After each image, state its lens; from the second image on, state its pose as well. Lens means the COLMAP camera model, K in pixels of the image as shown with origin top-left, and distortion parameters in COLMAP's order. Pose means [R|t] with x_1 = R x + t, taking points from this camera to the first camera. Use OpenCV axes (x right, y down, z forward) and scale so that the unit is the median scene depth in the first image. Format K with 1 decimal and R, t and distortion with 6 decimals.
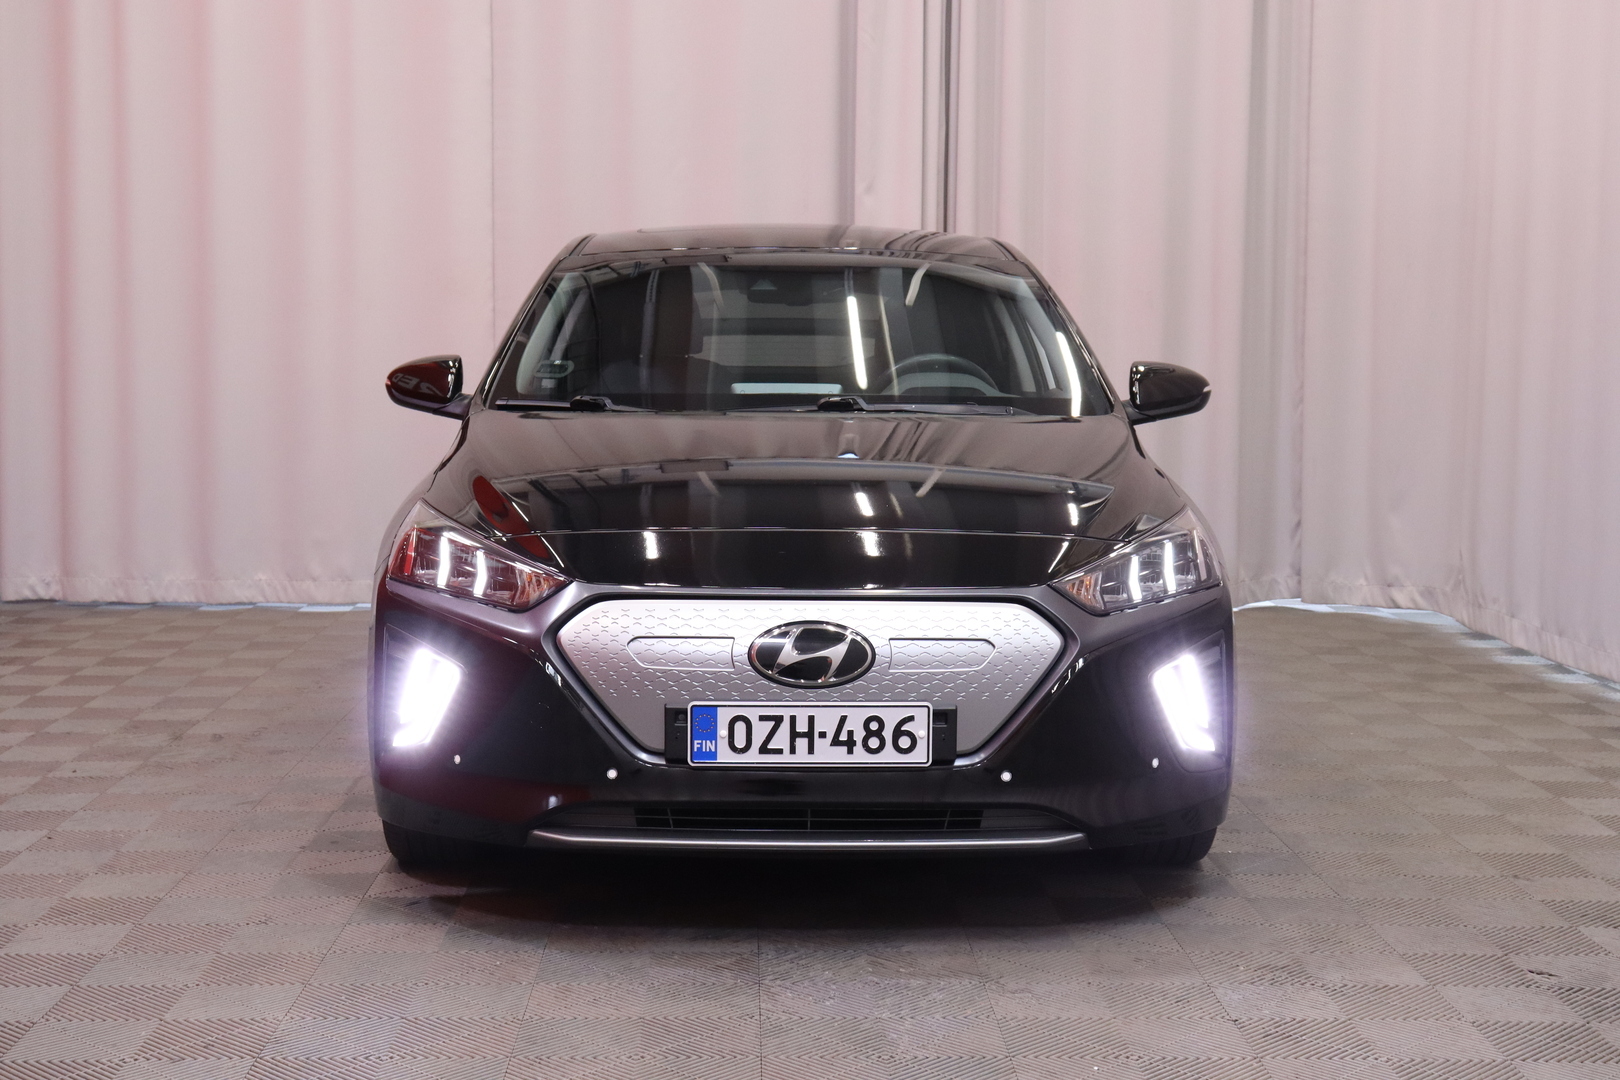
lens RADIAL K [[2329.0, 0, 810.0], [0, 2329.0, 540.0], [0, 0, 1]] dist [-0.006118, 0.001227]
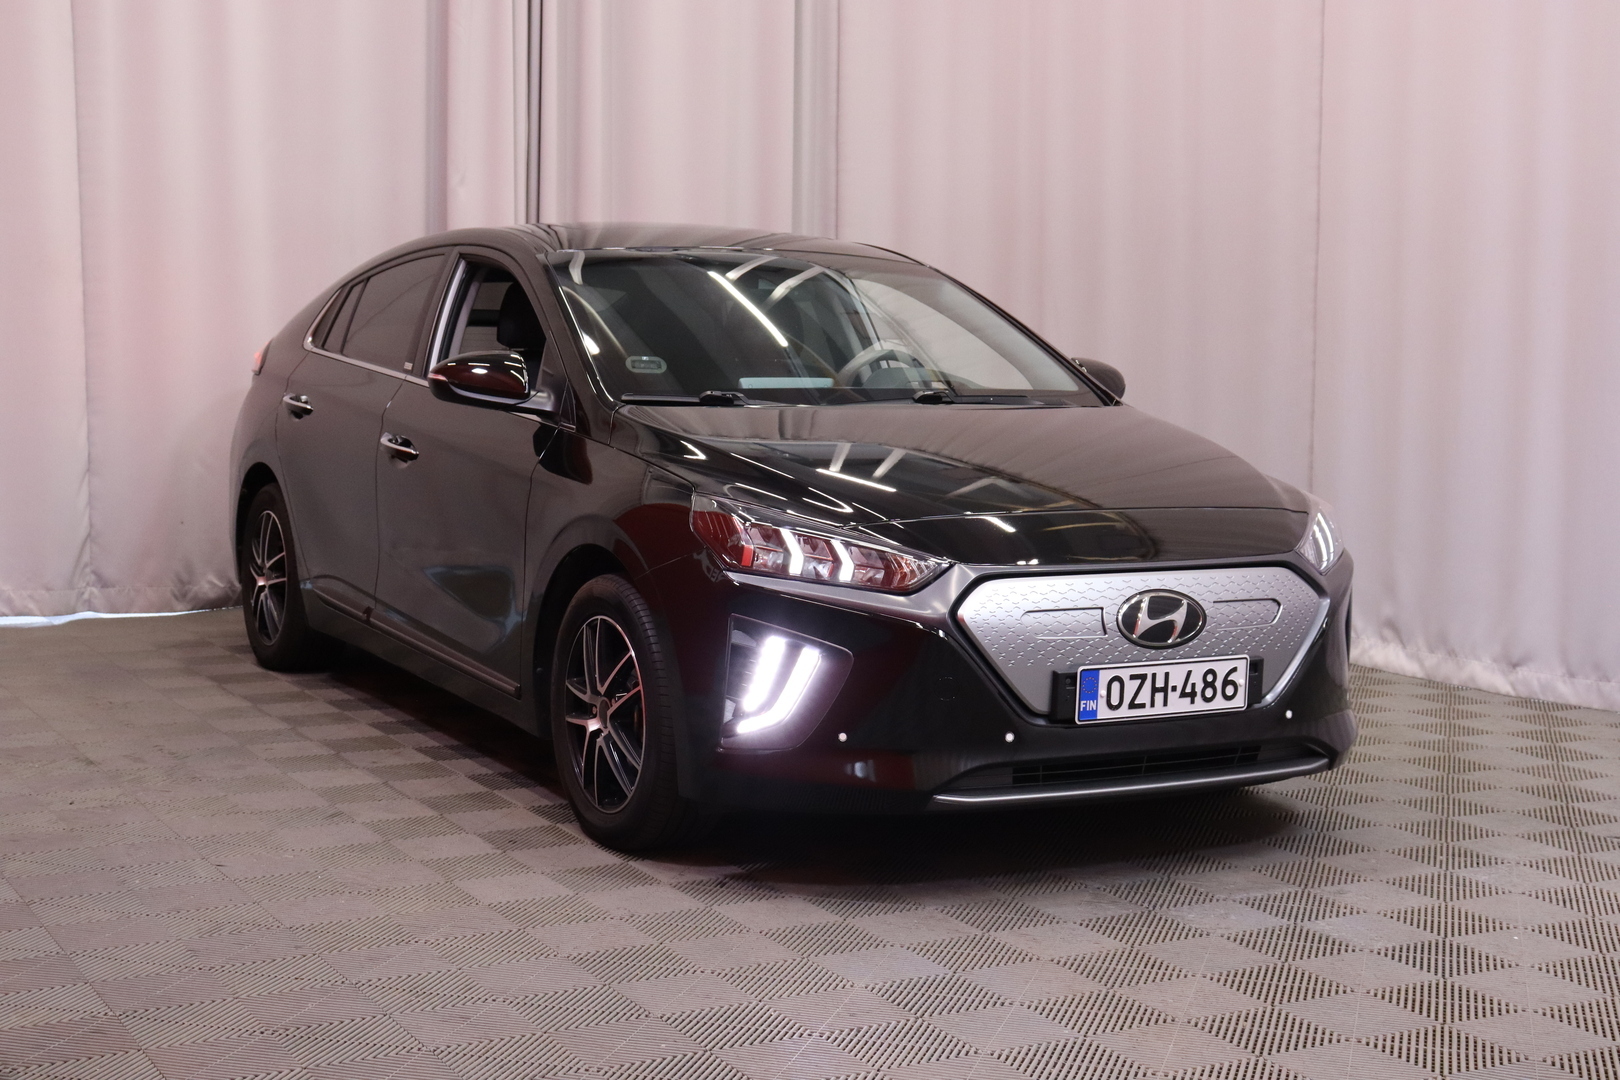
lens RADIAL K [[2329.0, 0, 810.0], [0, 2329.0, 540.0], [0, 0, 1]] dist [-0.006118, 0.001227]
pose [[0.887893, -0.036723, 0.458582, -0.673167], [0.032959, 0.999325, 0.016212, -0.013526], [-0.458868, 0.000720, 0.888504, 0.067214]]
